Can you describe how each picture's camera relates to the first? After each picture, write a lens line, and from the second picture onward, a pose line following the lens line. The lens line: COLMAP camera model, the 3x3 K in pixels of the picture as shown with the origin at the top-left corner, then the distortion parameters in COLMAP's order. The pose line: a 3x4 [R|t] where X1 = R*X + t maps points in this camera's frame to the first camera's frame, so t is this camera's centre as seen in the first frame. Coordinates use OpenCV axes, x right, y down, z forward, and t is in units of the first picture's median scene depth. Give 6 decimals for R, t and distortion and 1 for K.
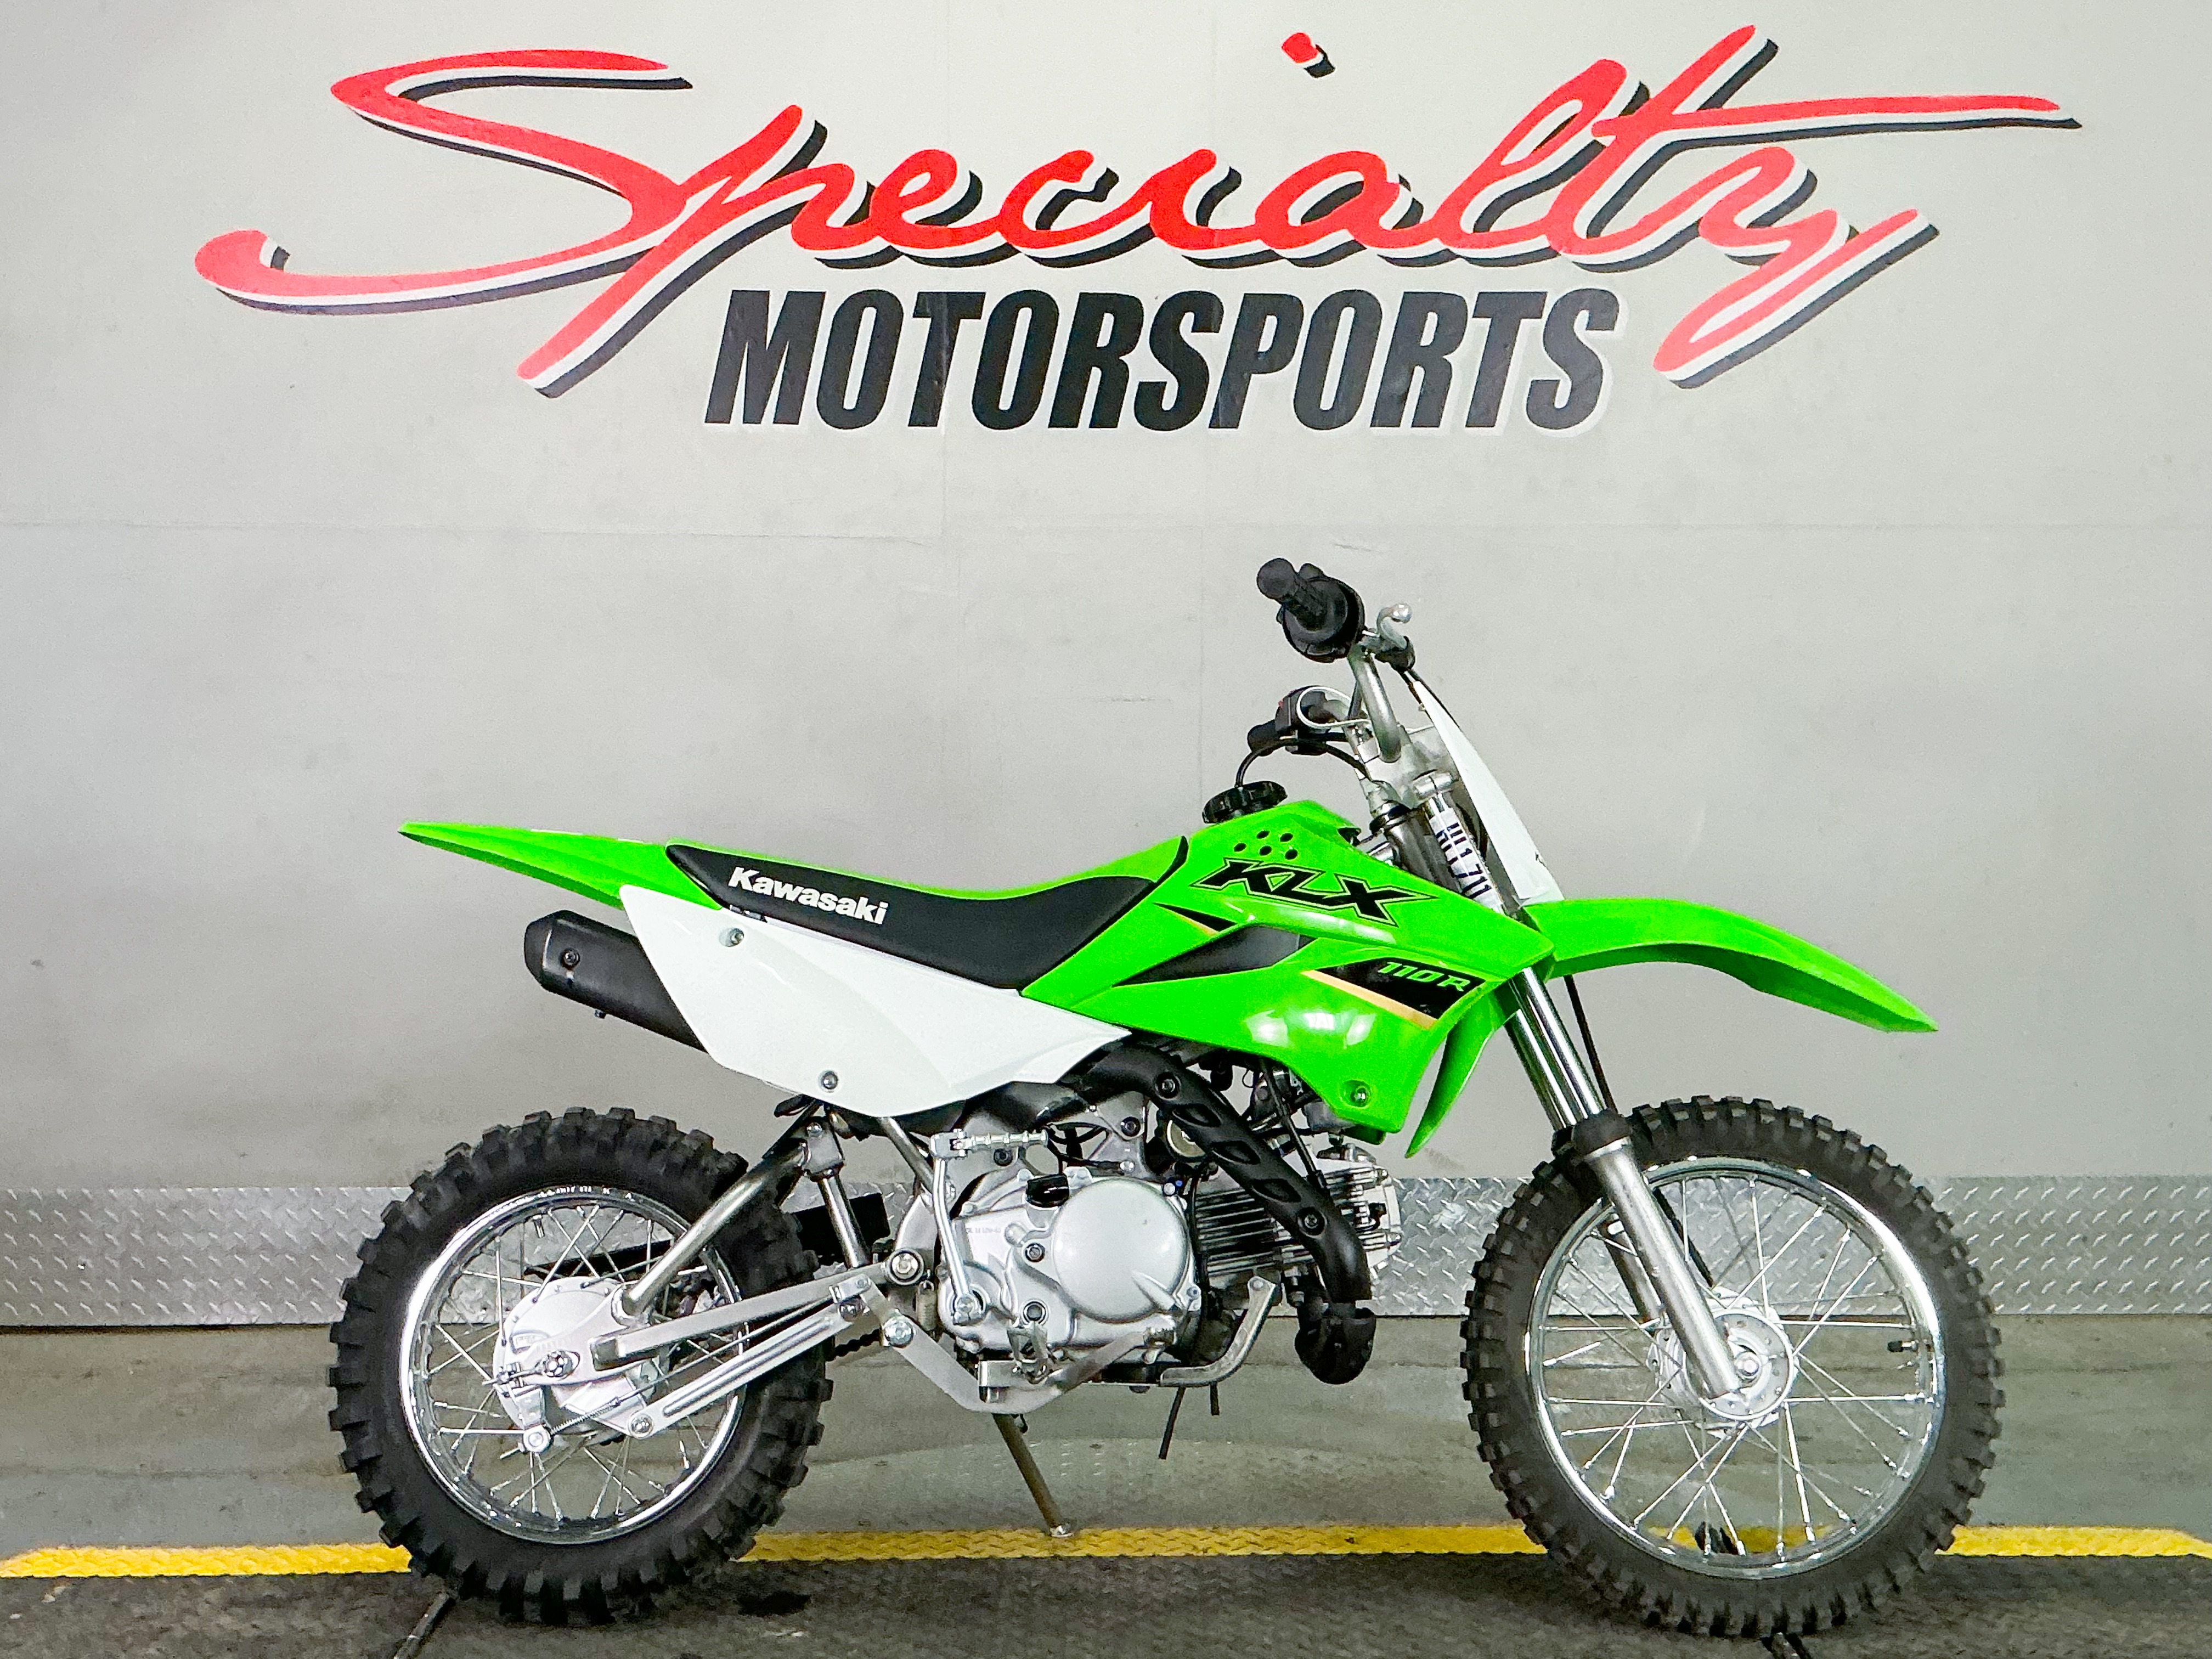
lens RADIAL K [[2562.6, 0, 1106.0], [0, 2562.6, 829.5], [0, 0, 1]] dist [0.121202, -0.207348]
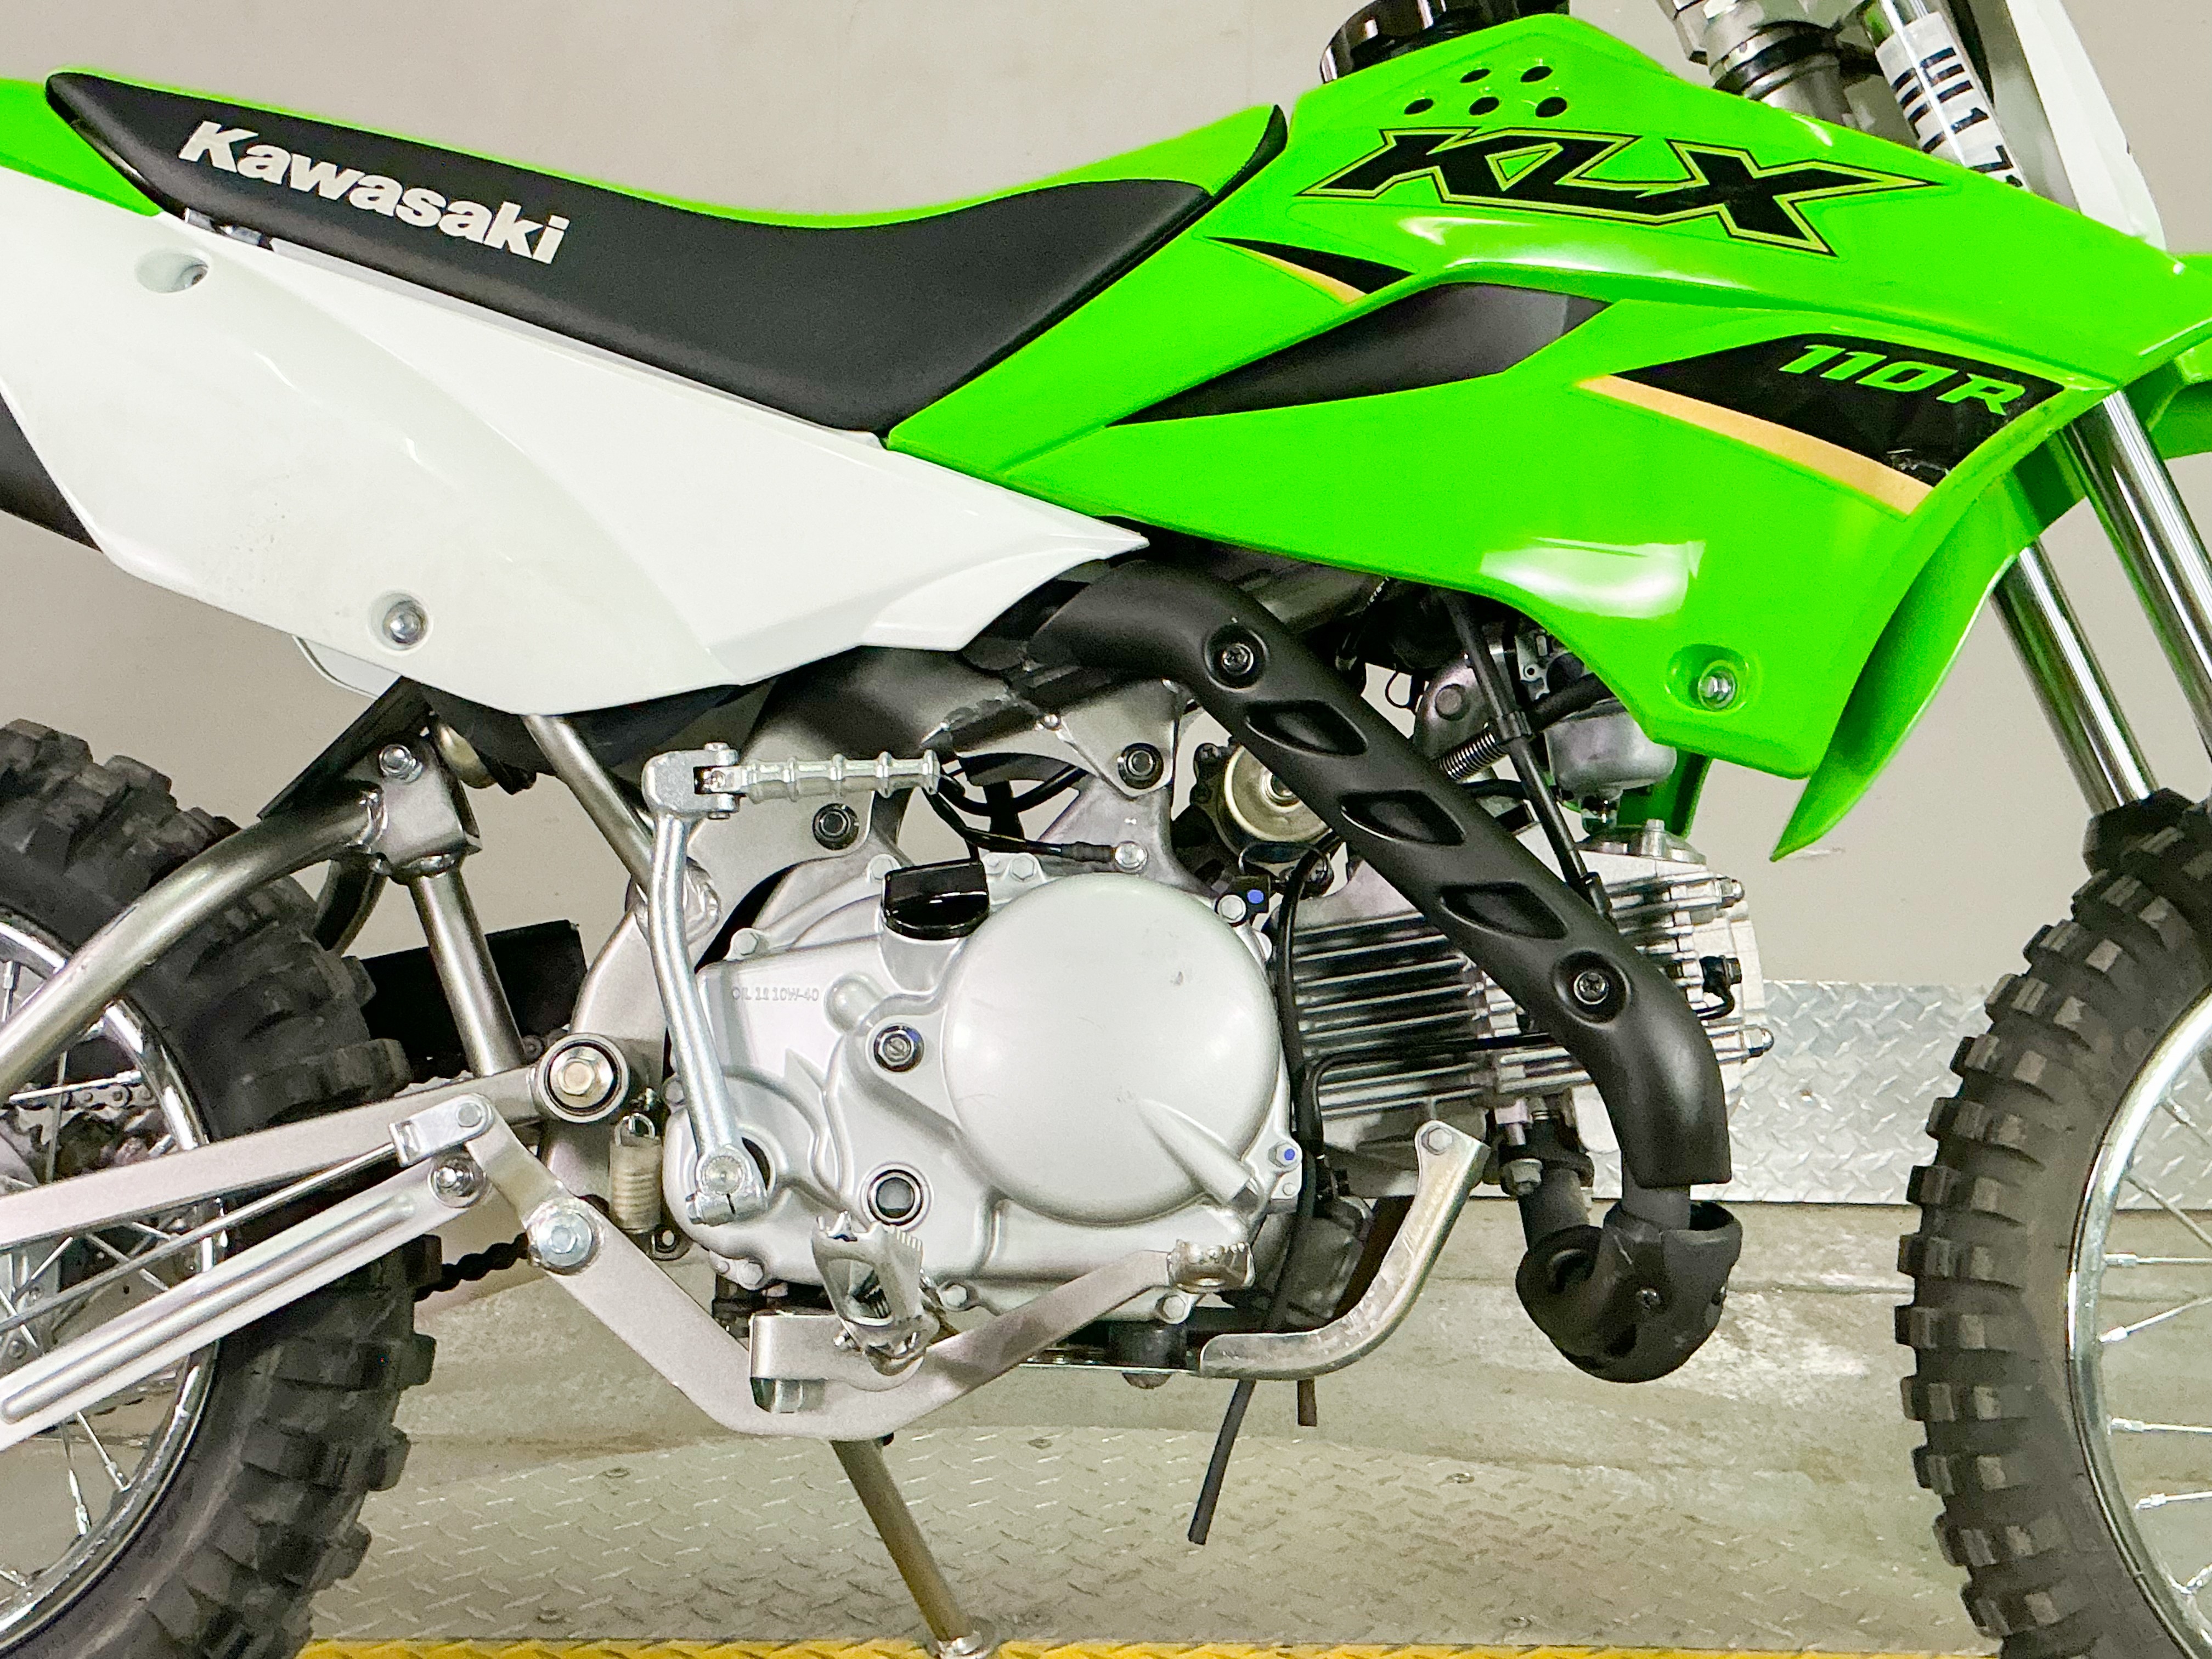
lens RADIAL K [[2750.6, 0, 1106.9], [0, 2750.6, 862.2], [0, 0, 1]] dist [0.100893, -0.028624]
pose [[0.999529, 0.023981, 0.019149, -0.004147], [-0.025327, 0.996977, 0.073448, 0.099428], [-0.017329, -0.073898, 0.997115, 0.553033]]
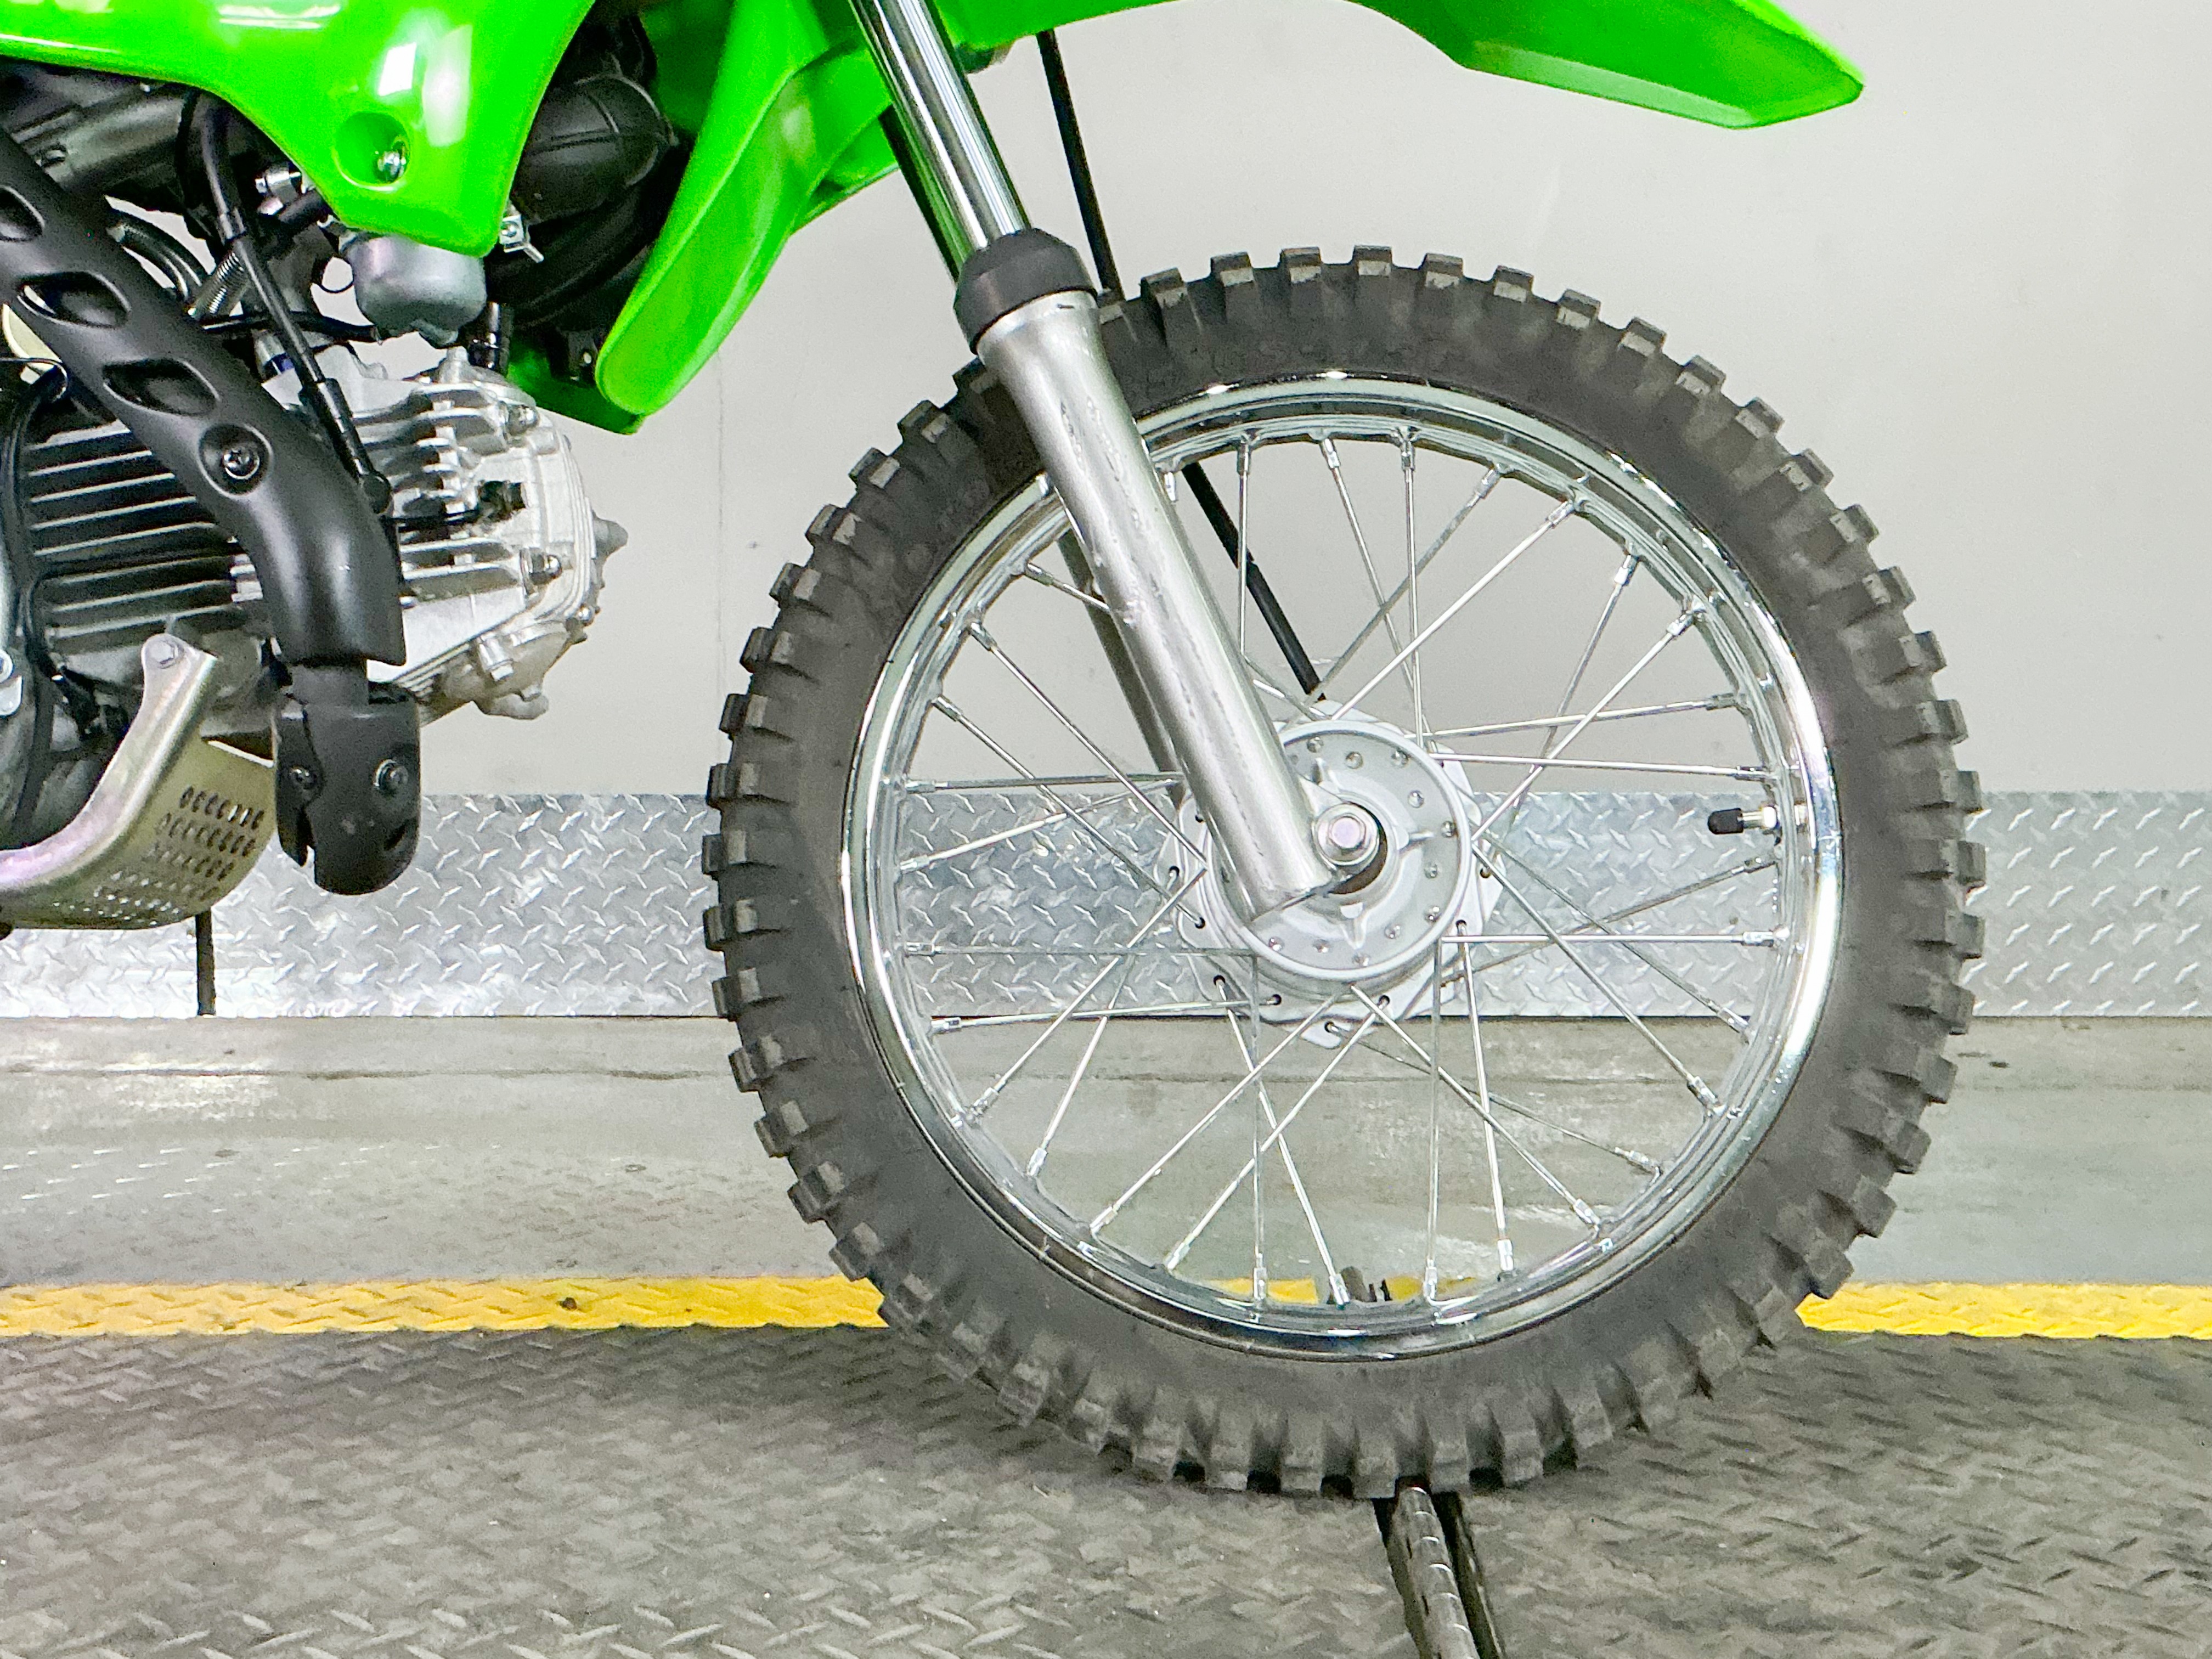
lens RADIAL K [[2750.6, 0, 1106.9], [0, 2750.6, 862.2], [0, 0, 1]] dist [0.100893, -0.028624]
pose [[0.999961, 0.008744, 0.001307, 0.203527], [-0.008805, 0.998257, 0.058349, 0.180534], [-0.000794, -0.058359, 0.998295, 0.554295]]
